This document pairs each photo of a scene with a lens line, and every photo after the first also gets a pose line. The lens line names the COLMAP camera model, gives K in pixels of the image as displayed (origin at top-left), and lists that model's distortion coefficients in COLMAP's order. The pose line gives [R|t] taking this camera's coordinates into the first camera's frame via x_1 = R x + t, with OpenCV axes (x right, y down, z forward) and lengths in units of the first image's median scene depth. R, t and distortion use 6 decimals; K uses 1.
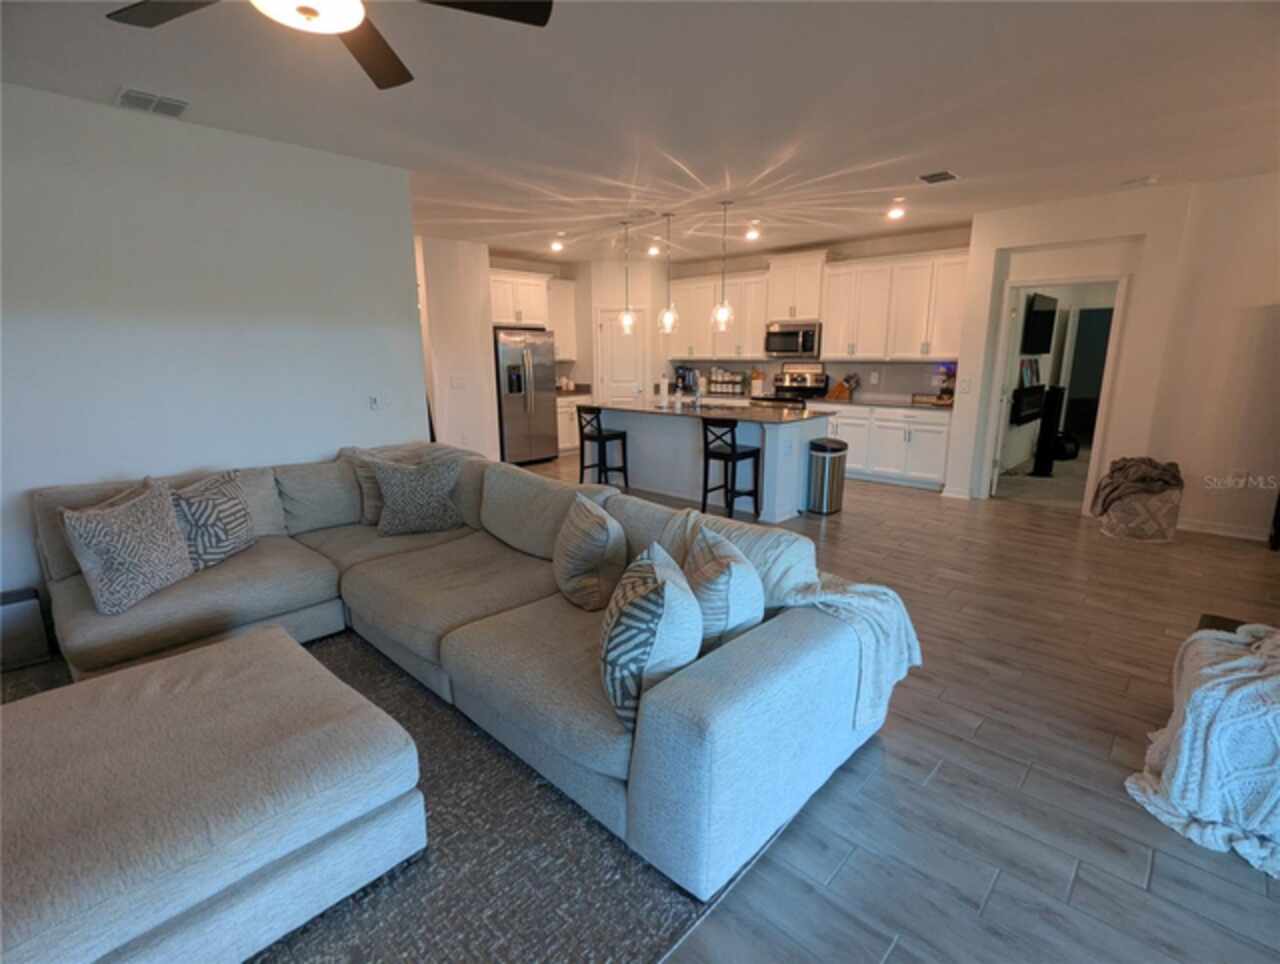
lens RADIAL K [[606.8, 0, 640.0], [0, 606.8, 482.0], [0, 0, 1]] dist [0.000526, 0.000604]
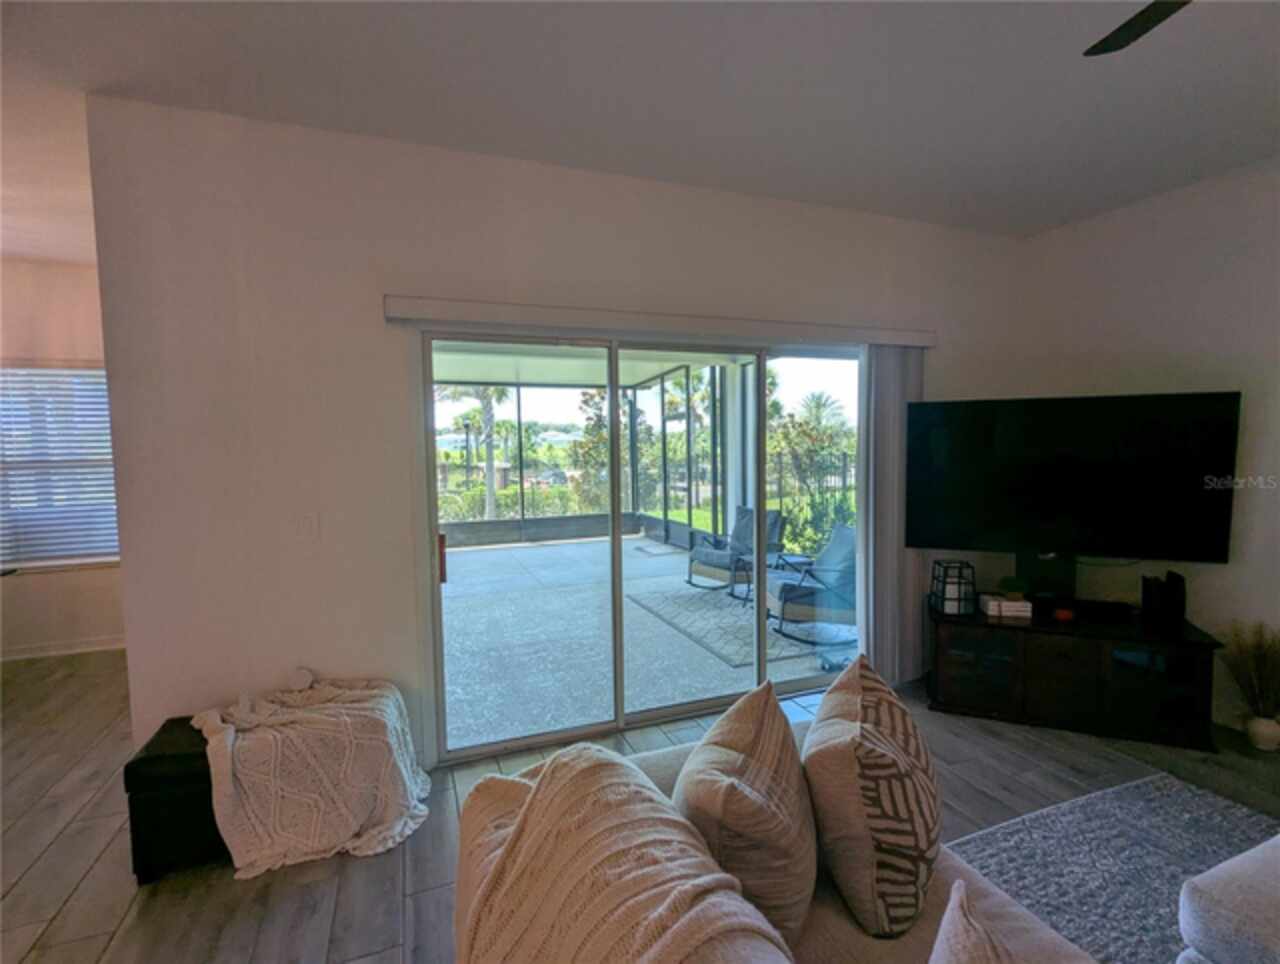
lens RADIAL K [[606.8, 0, 640.0], [0, 606.8, 482.0], [0, 0, 1]] dist [0.000526, 0.000604]
pose [[-0.904937, -0.004780, 0.425518, -0.029260], [0.109926, 0.963373, 0.244597, -0.210649], [-0.411102, 0.268121, -0.871267, 1.020893]]
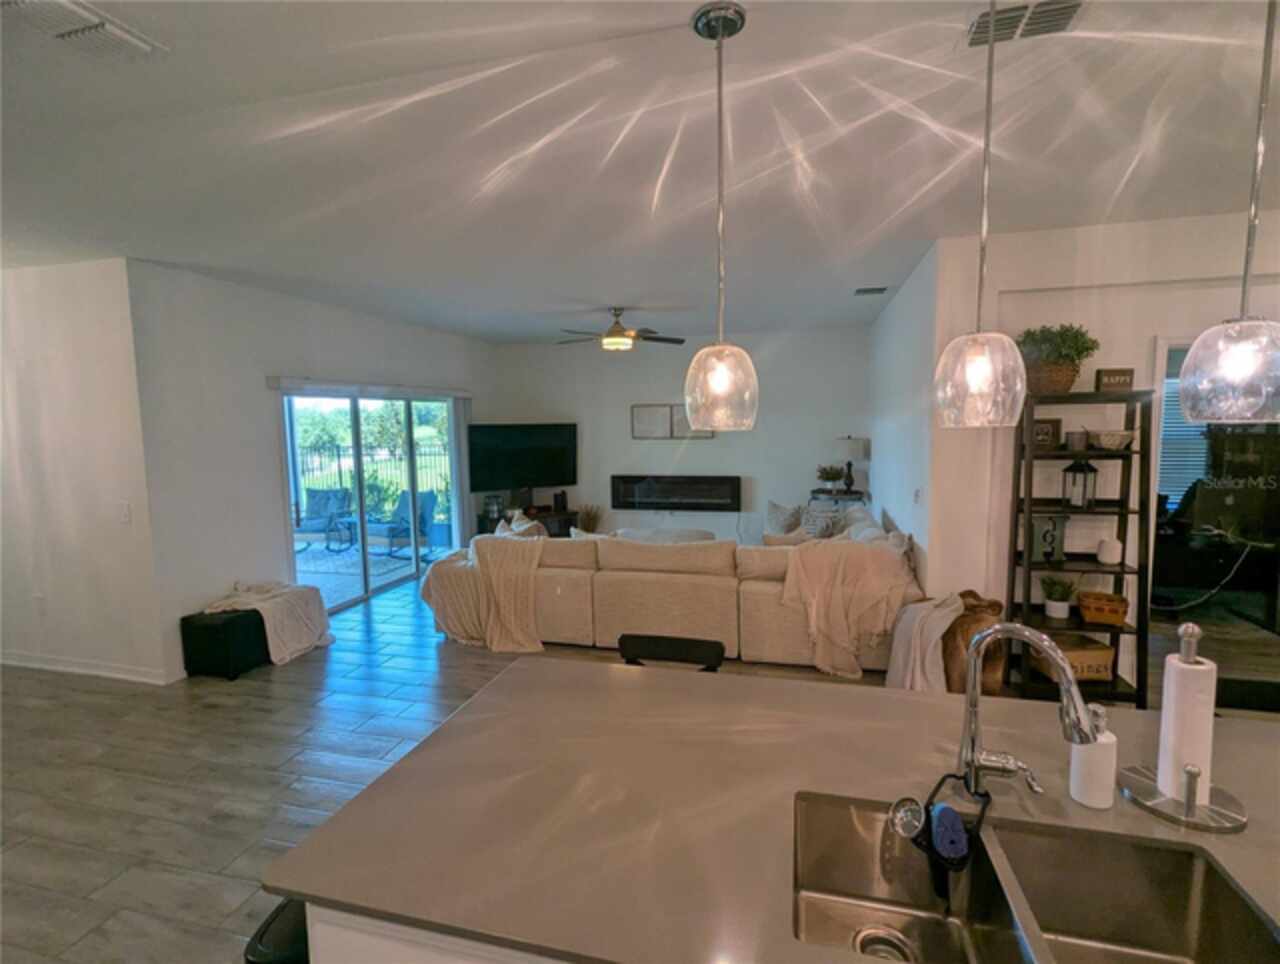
lens RADIAL K [[606.8, 0, 640.0], [0, 606.8, 482.0], [0, 0, 1]] dist [0.000526, 0.000604]
pose [[-0.873975, 0.070741, -0.480795, 0.555861], [-0.078626, 0.955731, 0.283544, -0.528267], [0.479569, 0.285613, -0.829722, 2.138405]]
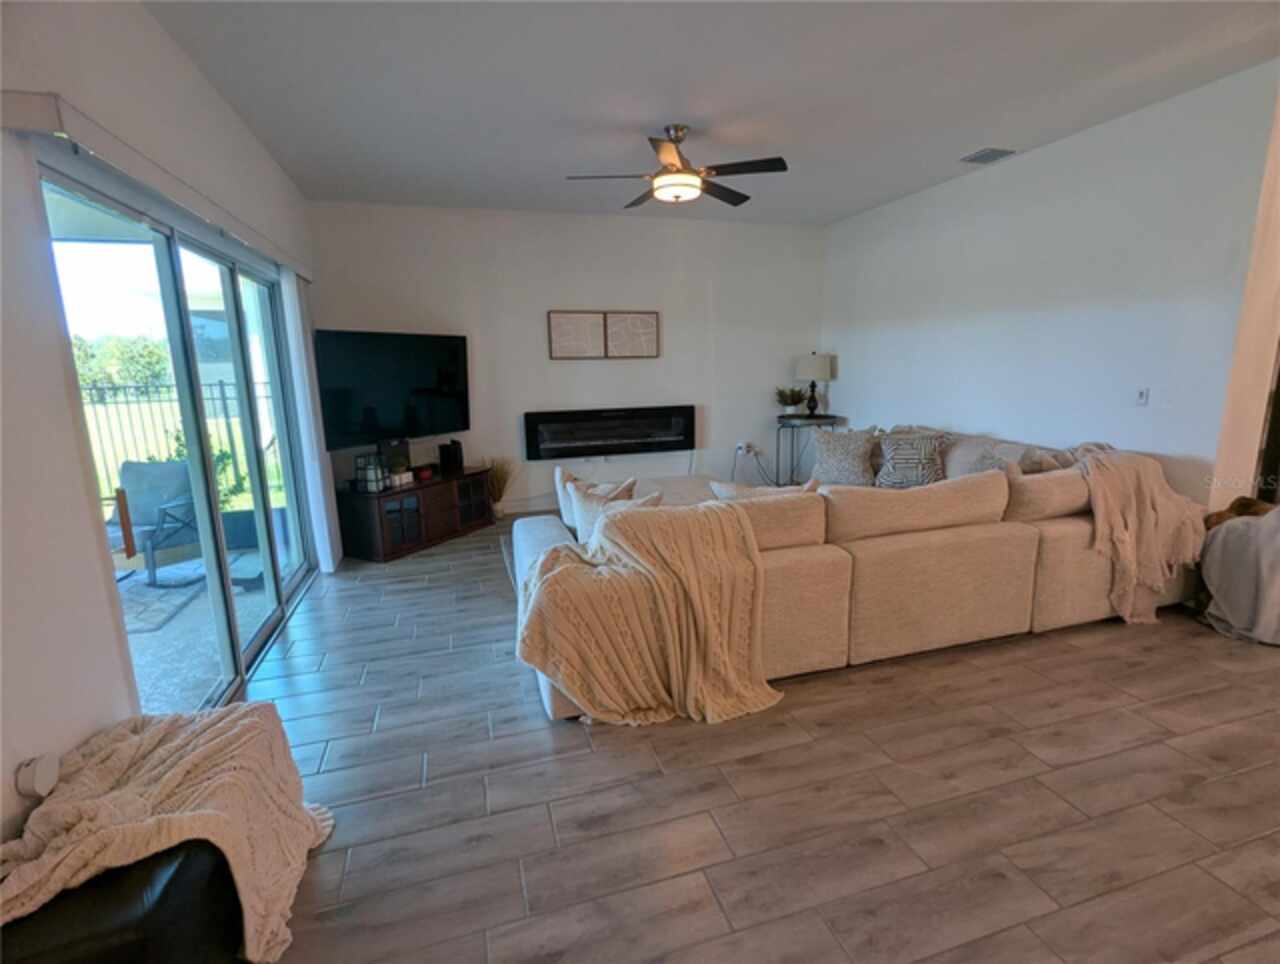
lens RADIAL K [[606.8, 0, 640.0], [0, 606.8, 482.0], [0, 0, 1]] dist [0.000526, 0.000604]
pose [[-0.487751, 0.187356, -0.852641, 0.827922], [-0.156390, 0.942146, 0.296486, -0.215744], [0.858860, 0.277956, -0.430232, 1.083161]]
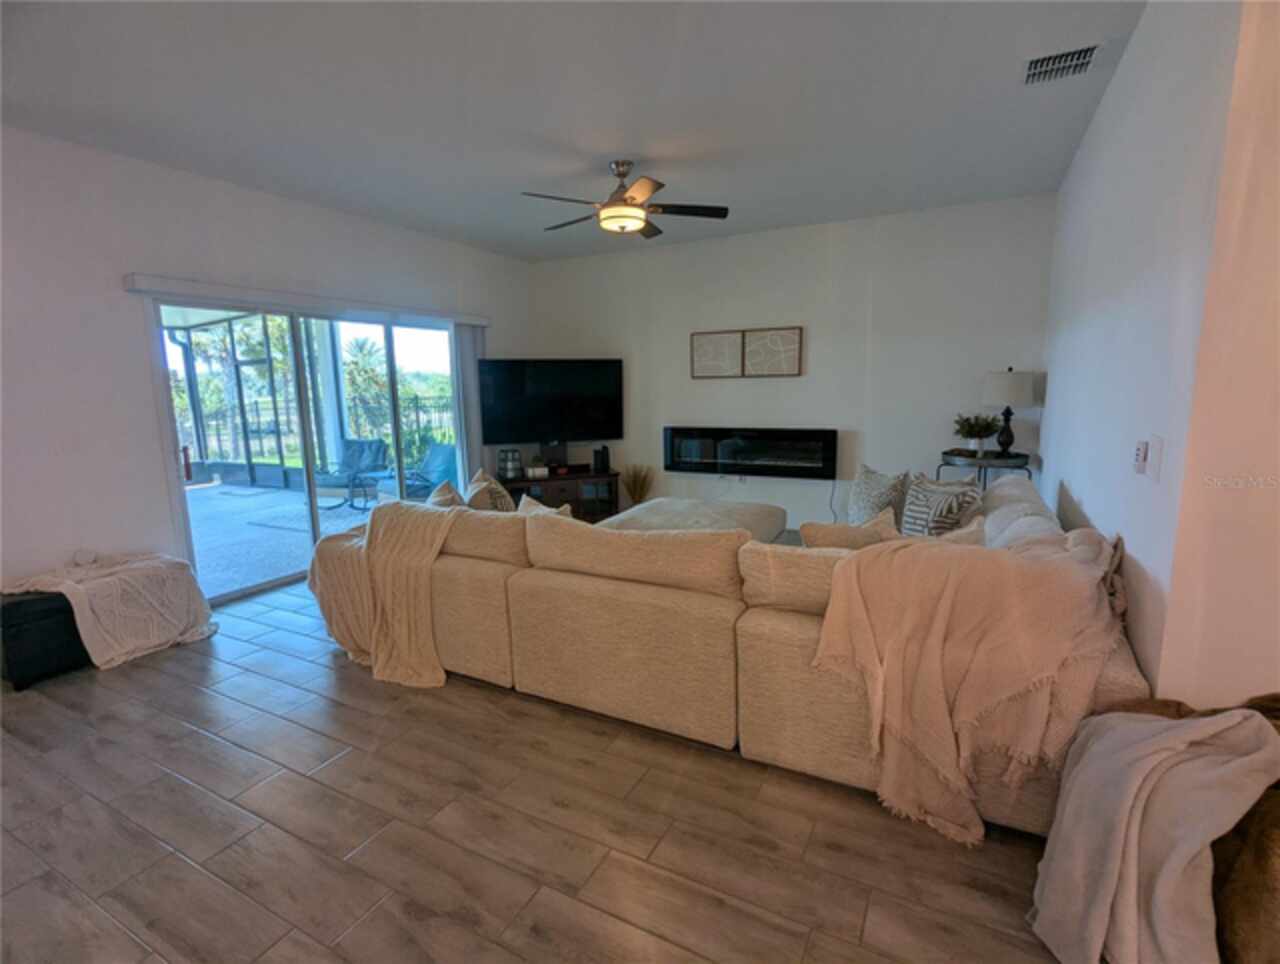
lens RADIAL K [[606.8, 0, 640.0], [0, 606.8, 482.0], [0, 0, 1]] dist [0.000526, 0.000604]
pose [[-0.962721, 0.068389, -0.261709, 0.036063], [-0.029741, 0.934884, 0.353706, -0.347453], [0.268857, 0.348304, -0.897998, 1.756358]]
